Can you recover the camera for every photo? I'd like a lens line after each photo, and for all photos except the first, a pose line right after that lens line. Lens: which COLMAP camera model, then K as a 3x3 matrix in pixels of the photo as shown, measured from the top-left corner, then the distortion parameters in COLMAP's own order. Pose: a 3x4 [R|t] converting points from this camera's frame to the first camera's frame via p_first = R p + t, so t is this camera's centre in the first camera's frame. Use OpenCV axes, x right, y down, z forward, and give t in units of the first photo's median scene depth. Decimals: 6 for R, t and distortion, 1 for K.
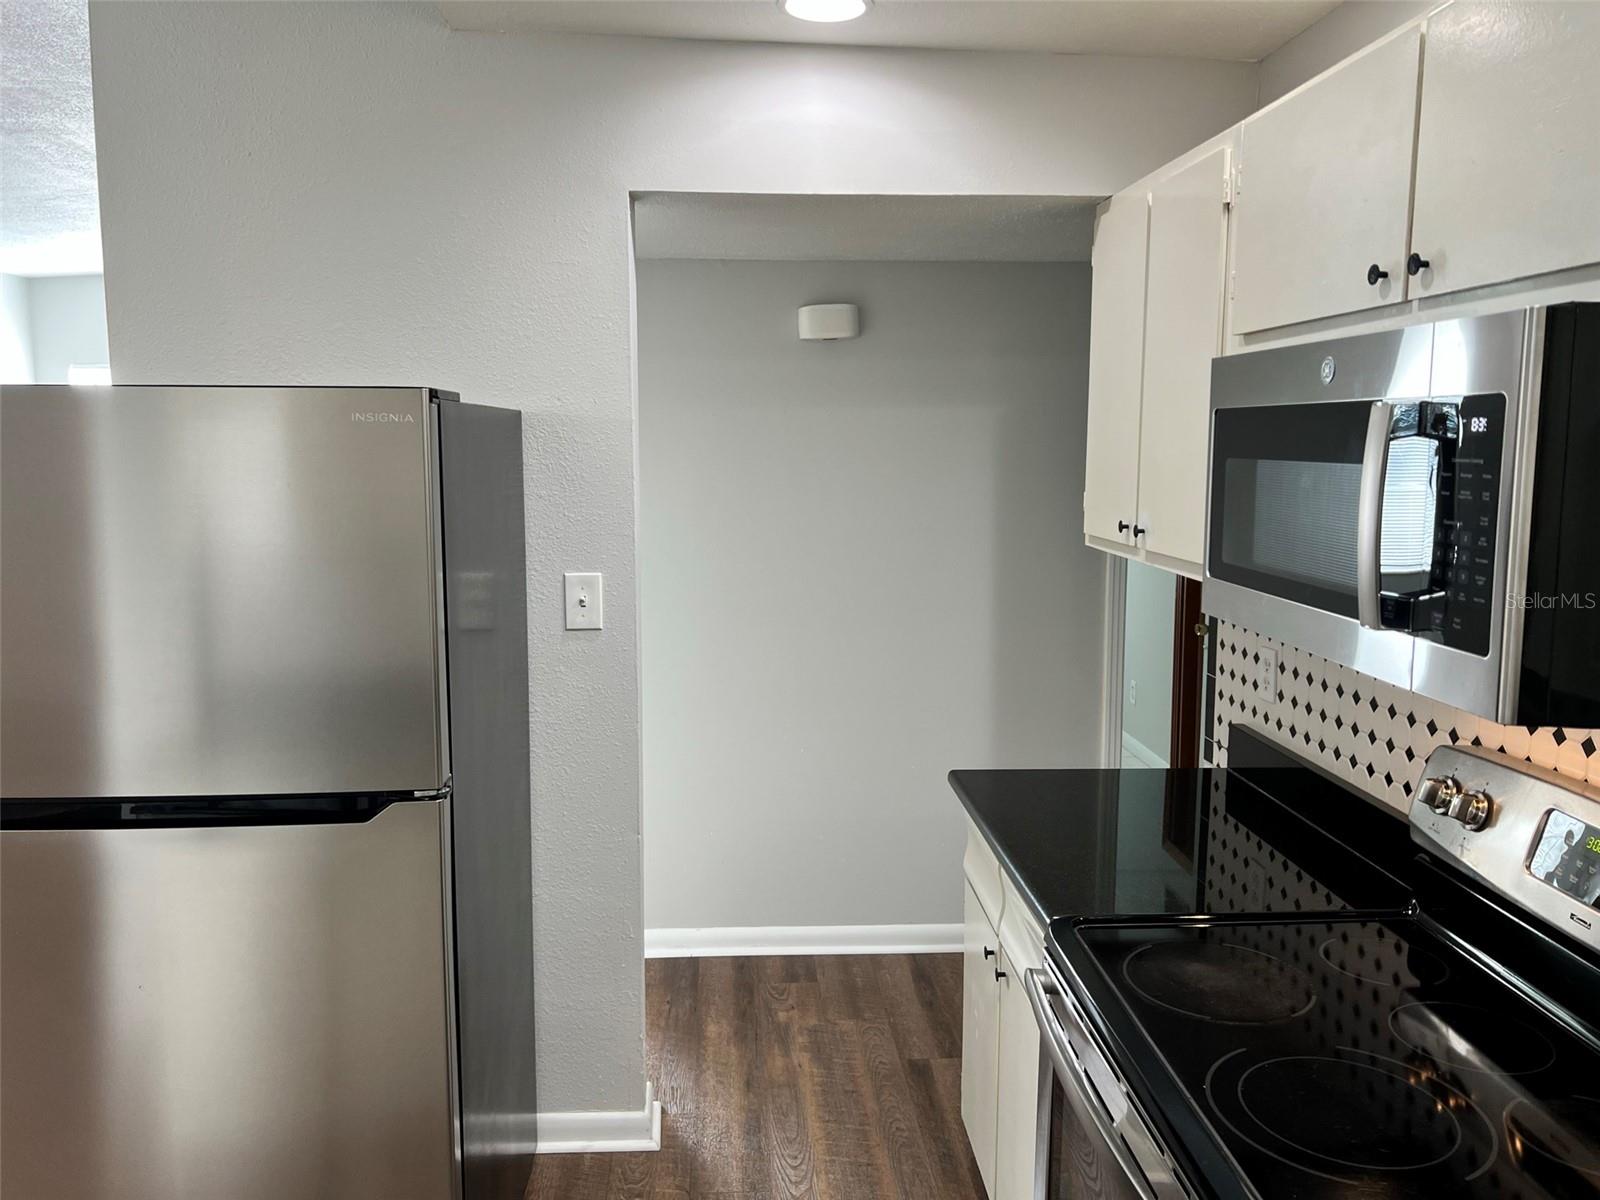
lens RADIAL K [[1221.9, 0, 800.0], [0, 1221.9, 600.0], [0, 0, 1]] dist [0.005105, 0.000704]
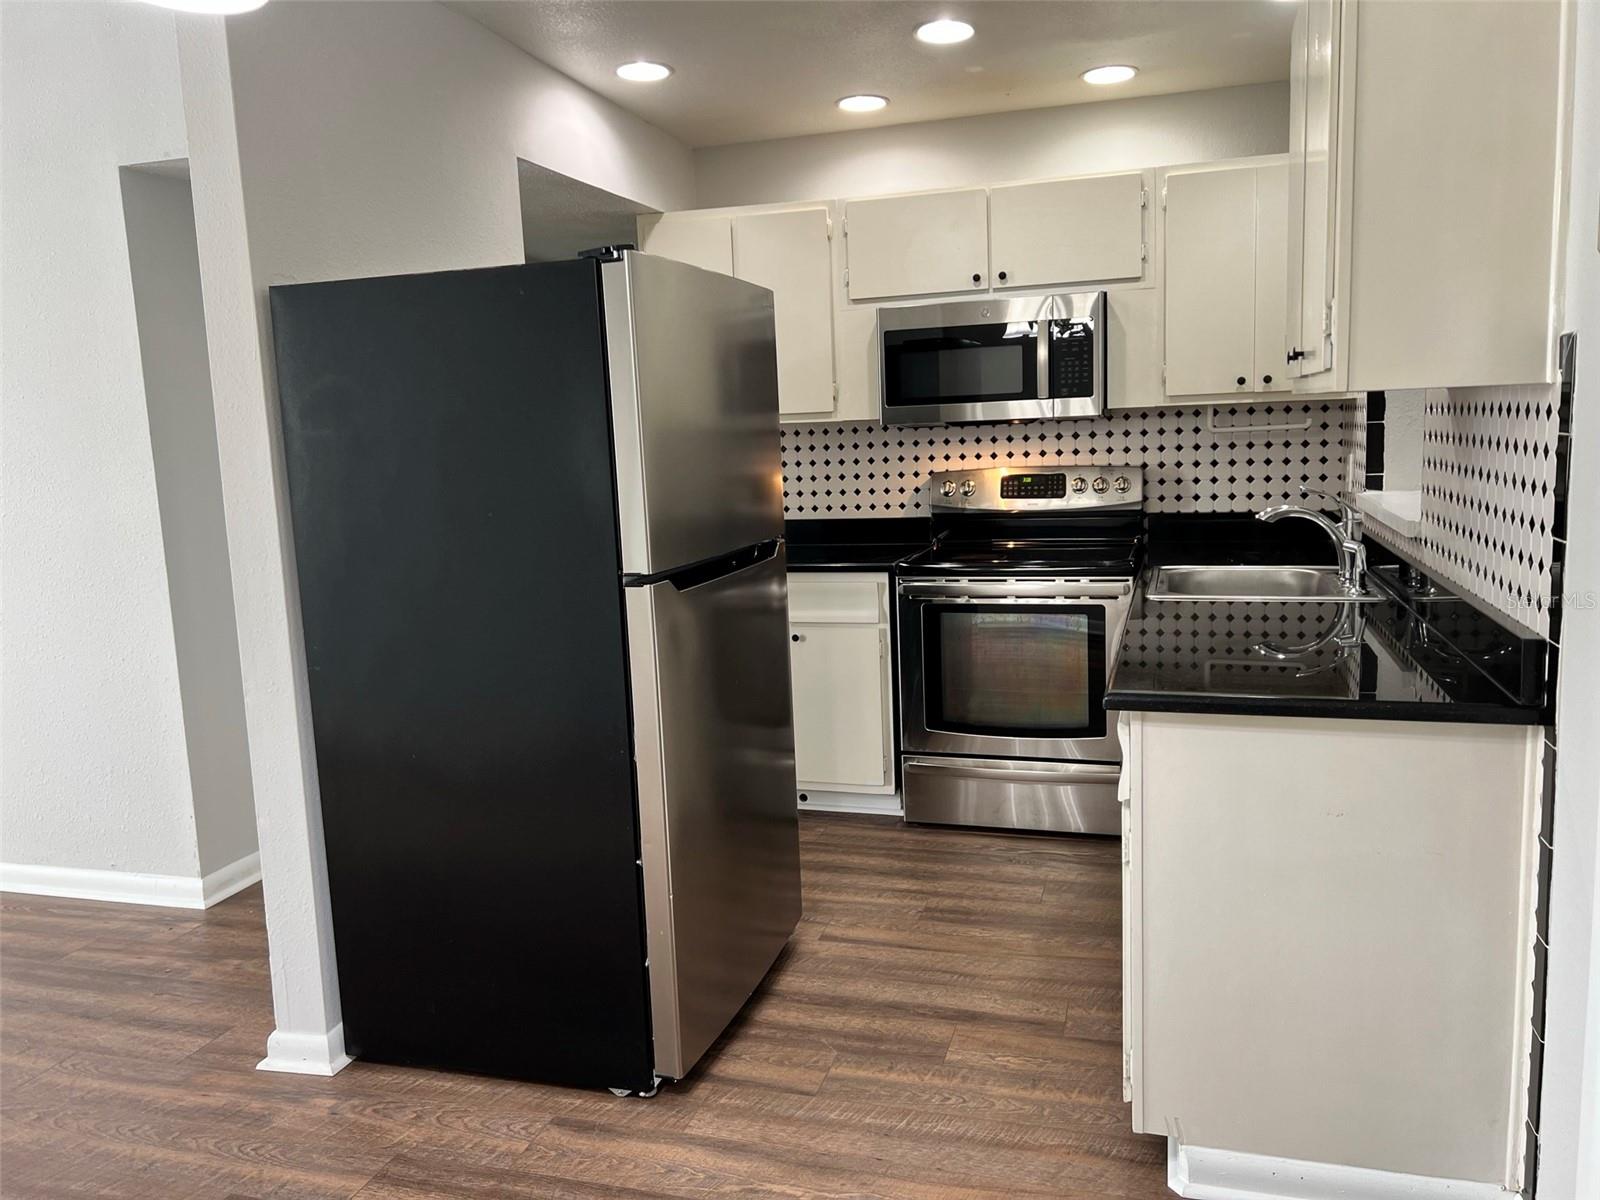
lens RADIAL K [[1188.6, 0, 807.7], [0, 1188.6, 593.8], [0, 0, 1]] dist [0.026905, -0.001291]
pose [[0.346971, -0.146680, 0.926335, -1.035153], [0.163231, 0.982065, 0.094364, 0.050321], [-0.923562, 0.118465, 0.364690, 0.230801]]
